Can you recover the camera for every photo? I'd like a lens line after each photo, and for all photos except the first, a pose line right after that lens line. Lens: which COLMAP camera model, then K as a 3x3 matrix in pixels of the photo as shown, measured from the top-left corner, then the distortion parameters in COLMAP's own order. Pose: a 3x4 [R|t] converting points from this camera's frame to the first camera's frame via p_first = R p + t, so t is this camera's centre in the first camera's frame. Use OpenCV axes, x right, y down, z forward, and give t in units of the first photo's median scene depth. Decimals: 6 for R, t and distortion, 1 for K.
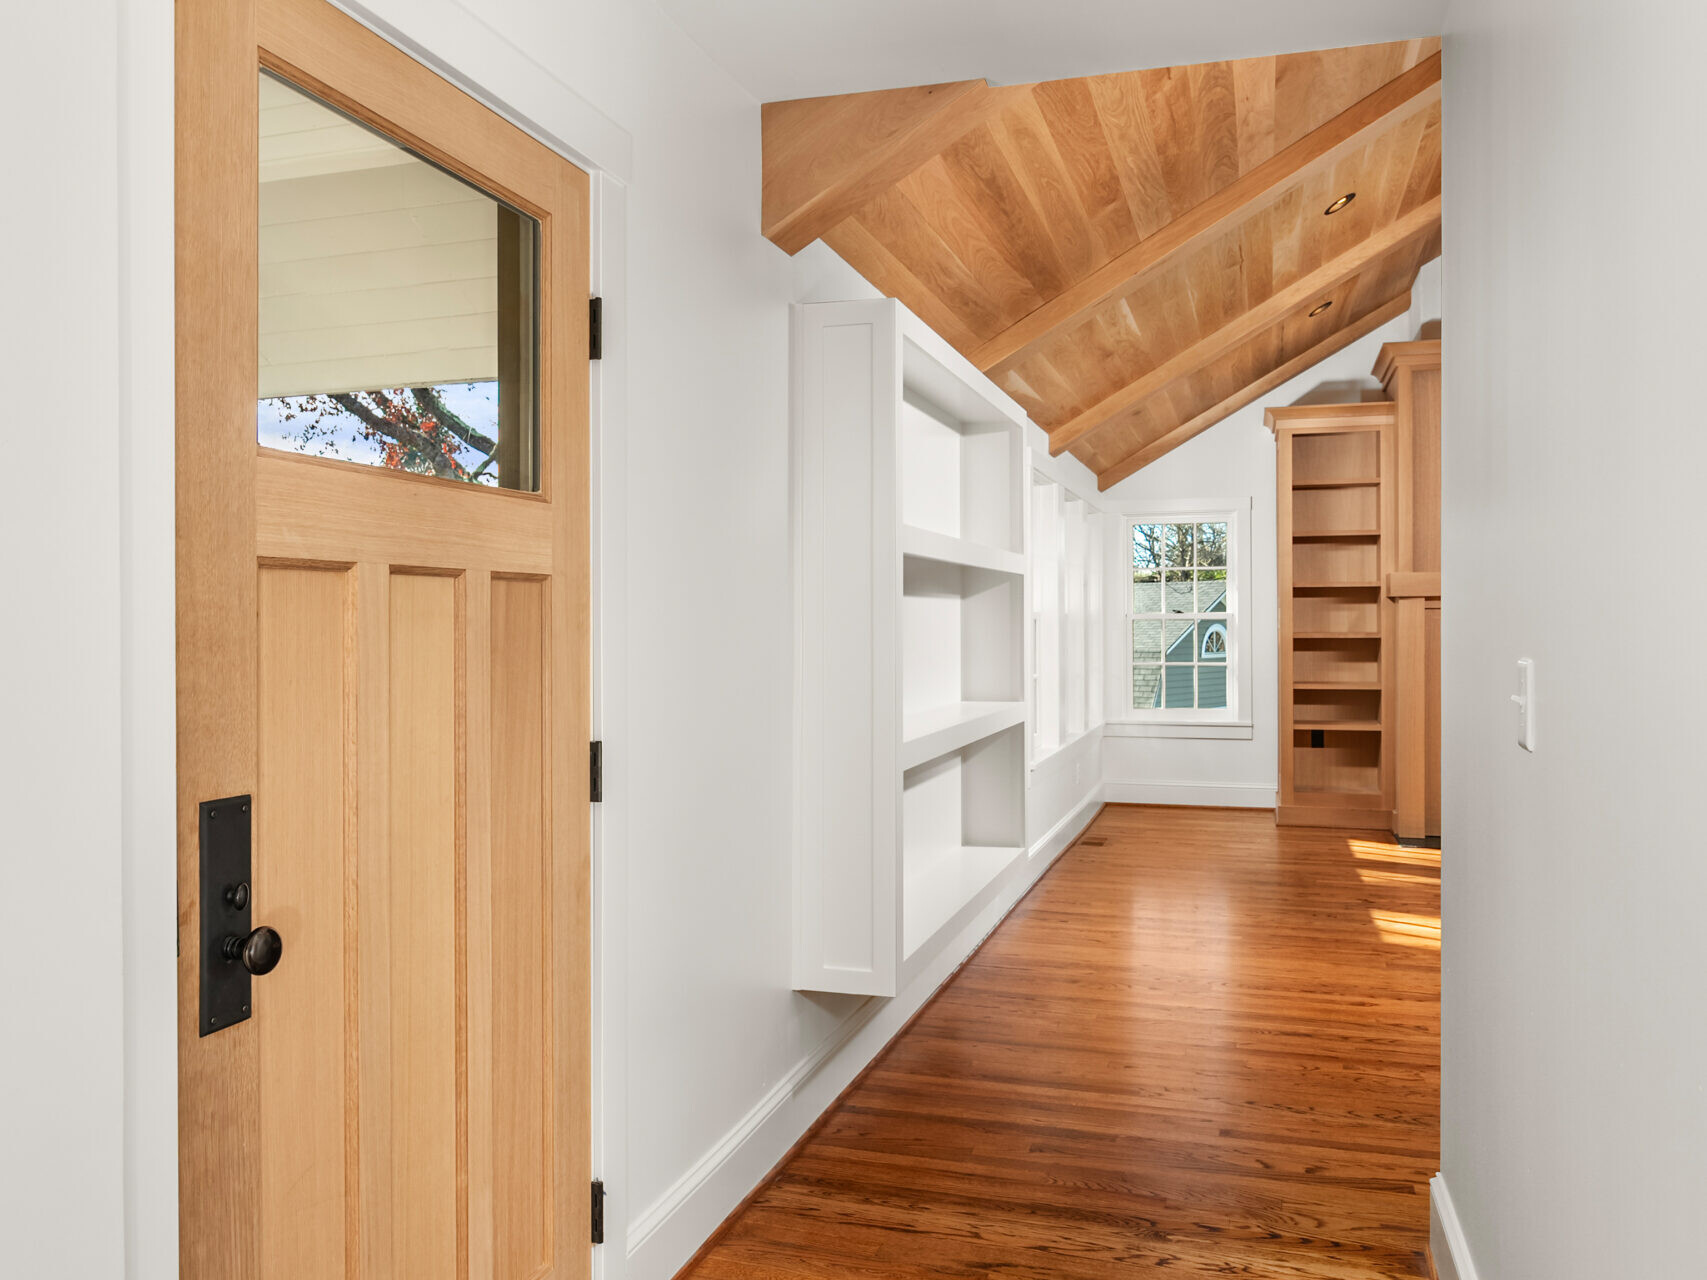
lens RADIAL K [[1321.4, 0, 825.7], [0, 1321.4, 635.5], [0, 0, 1]] dist [-0.031681, 0.003825]
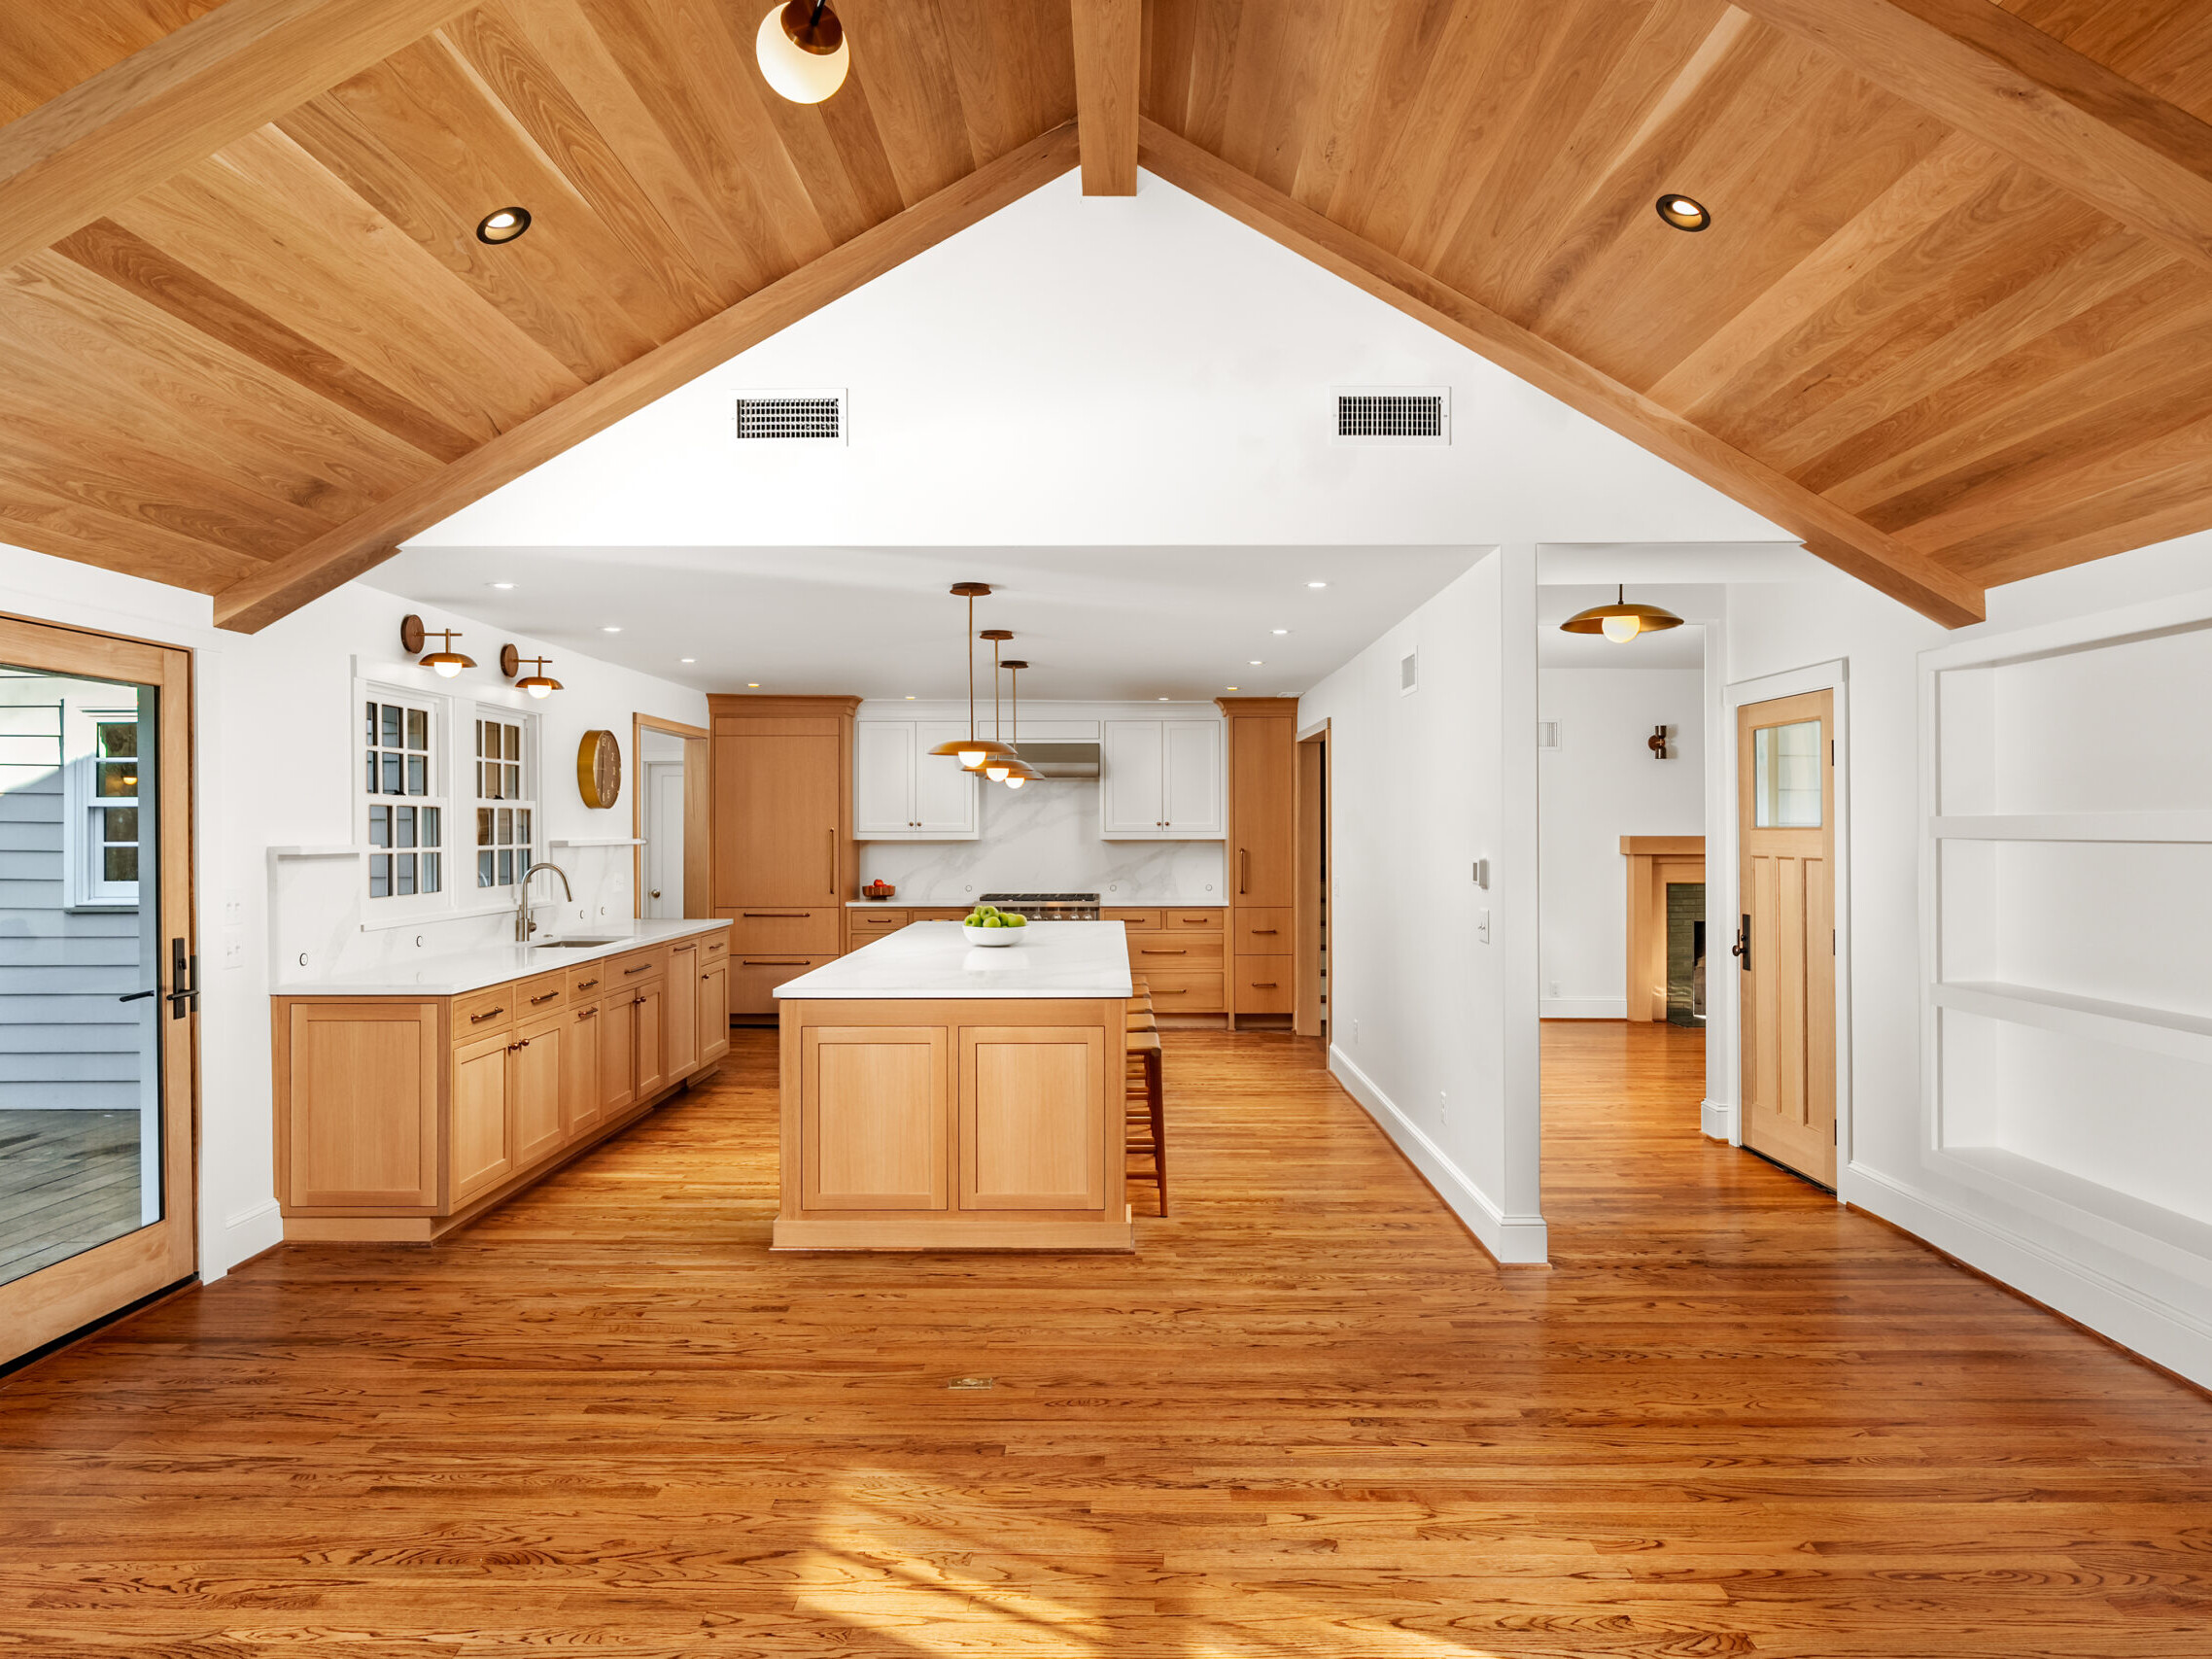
lens RADIAL K [[1439.4, 0, 1112.0], [0, 1439.4, 822.9], [0, 0, 1]] dist [-0.005850, -0.001503]
pose [[-0.950574, 0.006119, -0.310439, 0.987821], [0.003603, 0.999956, 0.008677, -0.070549], [0.310478, 0.007129, -0.950554, 1.627179]]
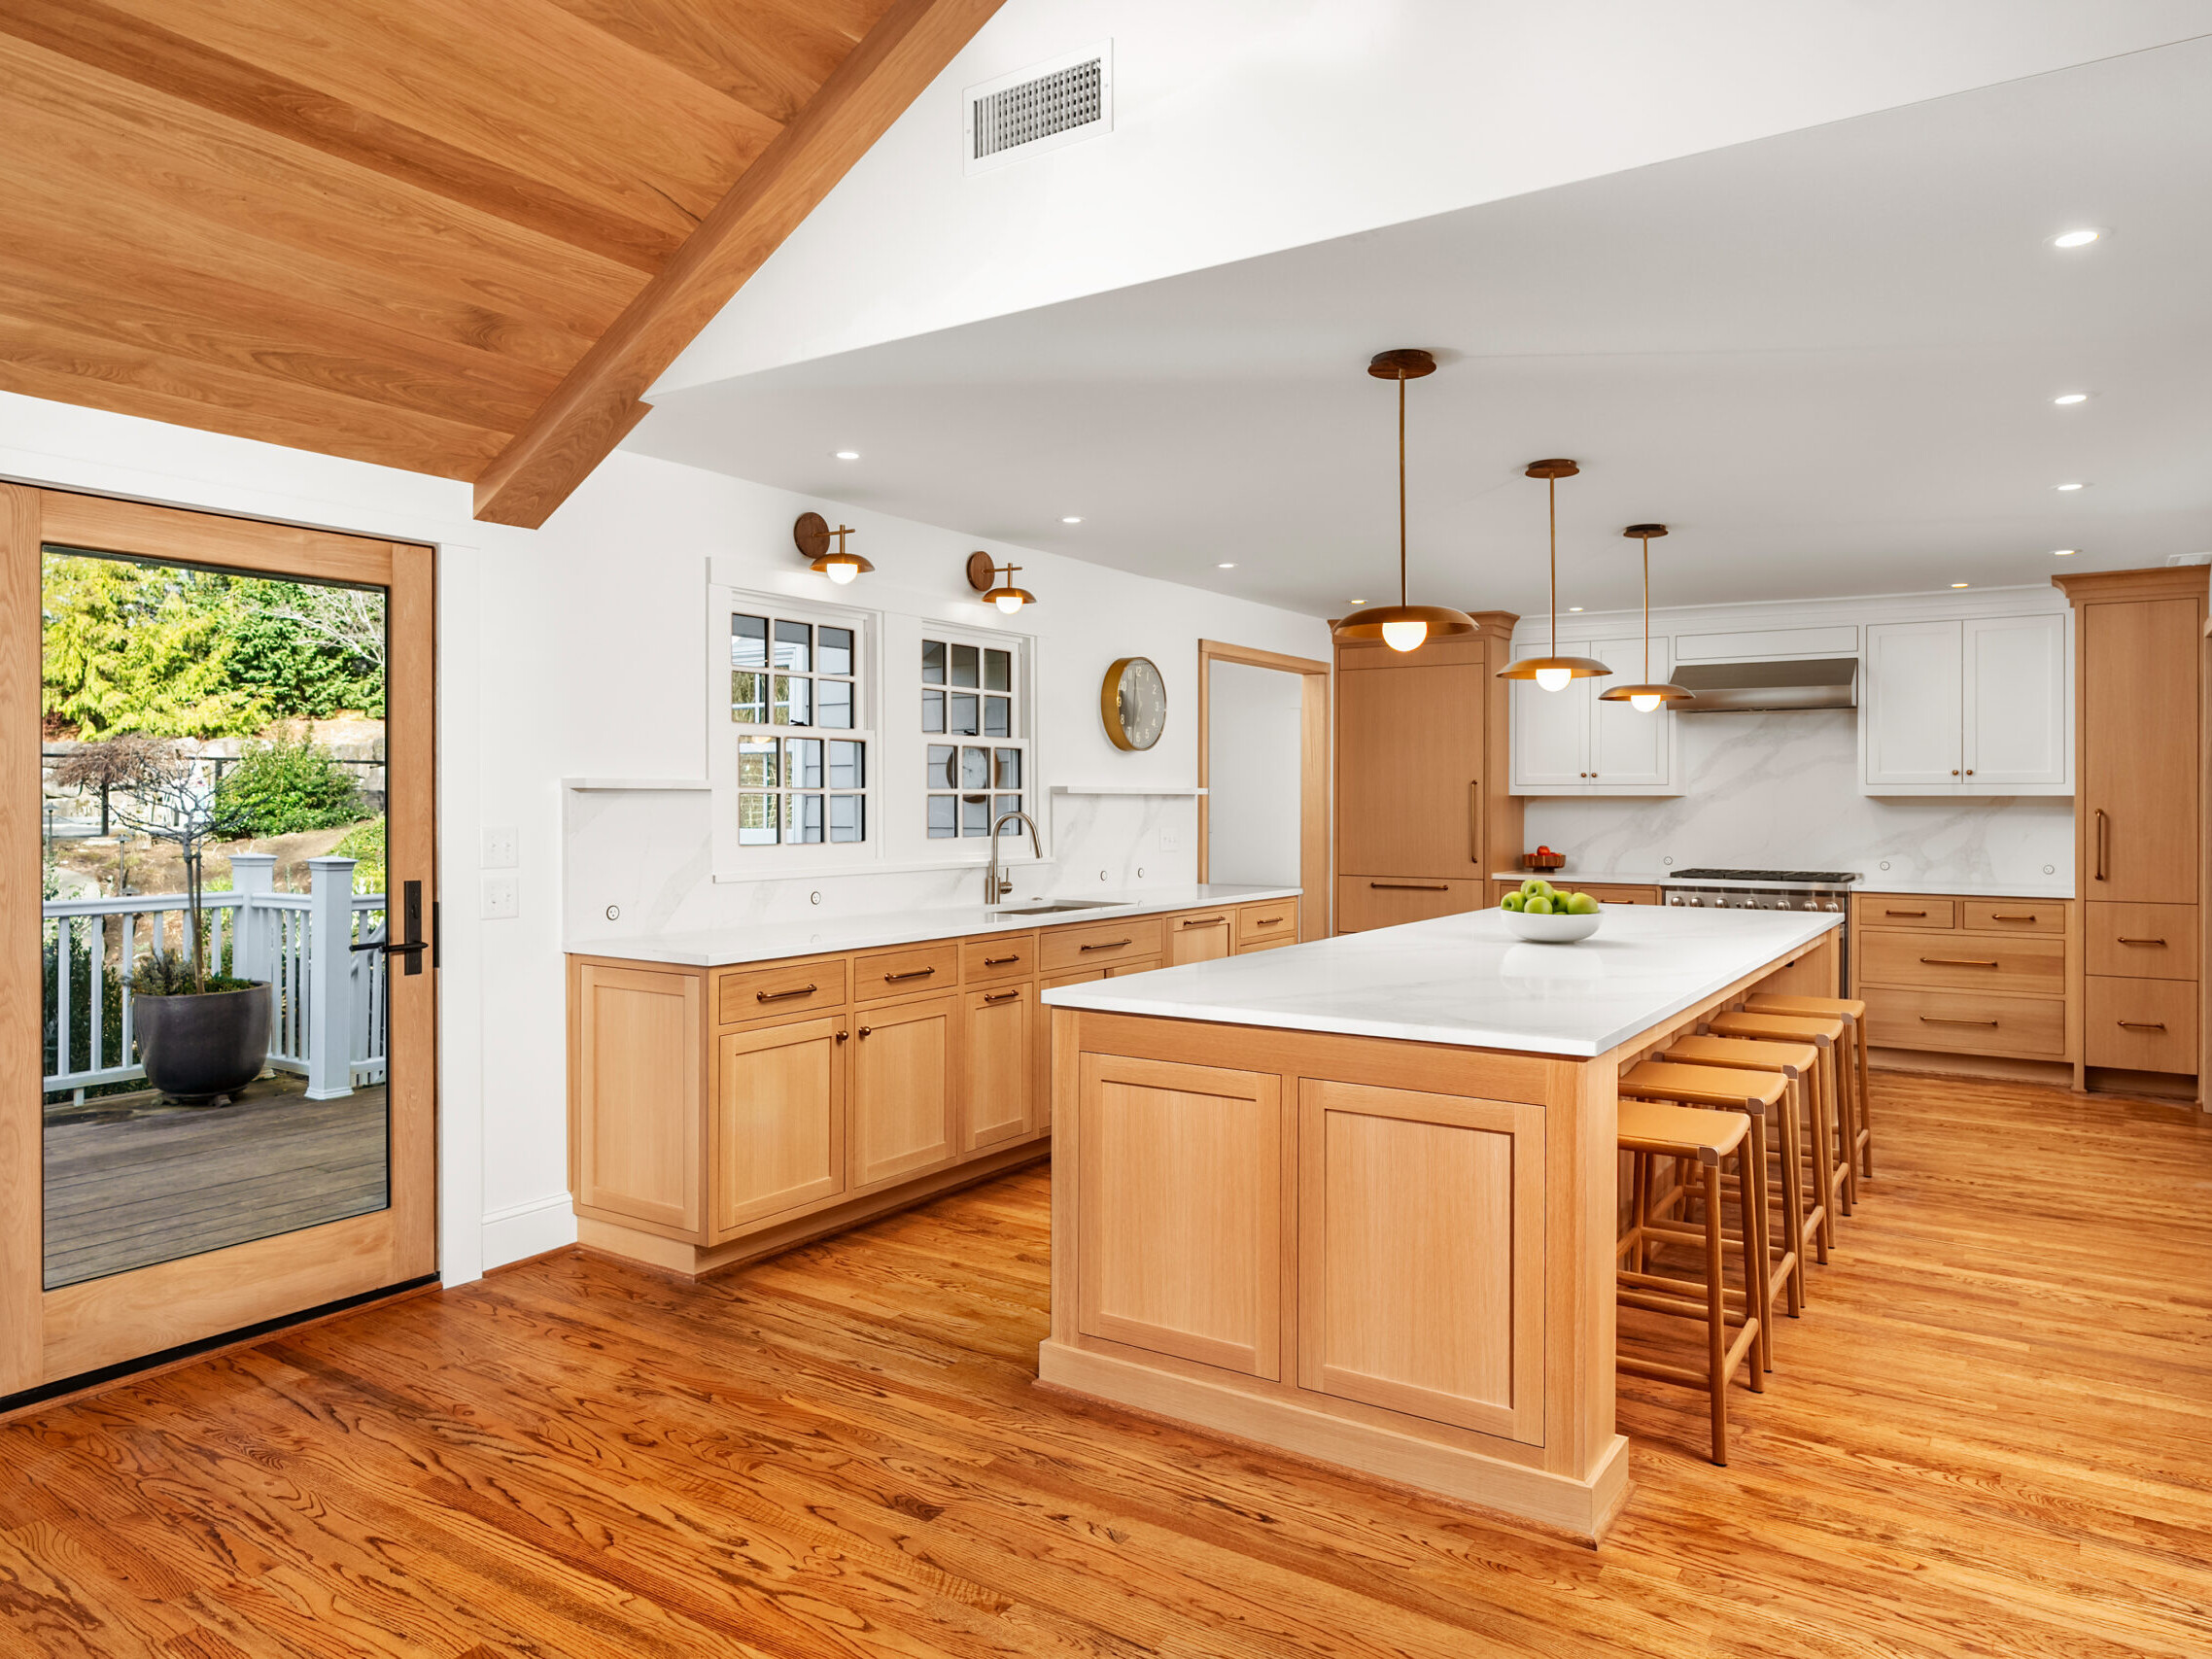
lens RADIAL K [[1441.2, 0, 1109.6], [0, 1441.2, 794.6], [0, 0, 1]] dist [-0.002834, 0.001110]
pose [[-0.964623, 0.004049, 0.263604, 0.635291], [0.005651, 0.999970, 0.005322, -0.034162], [-0.263574, 0.006623, -0.964616, 1.152066]]
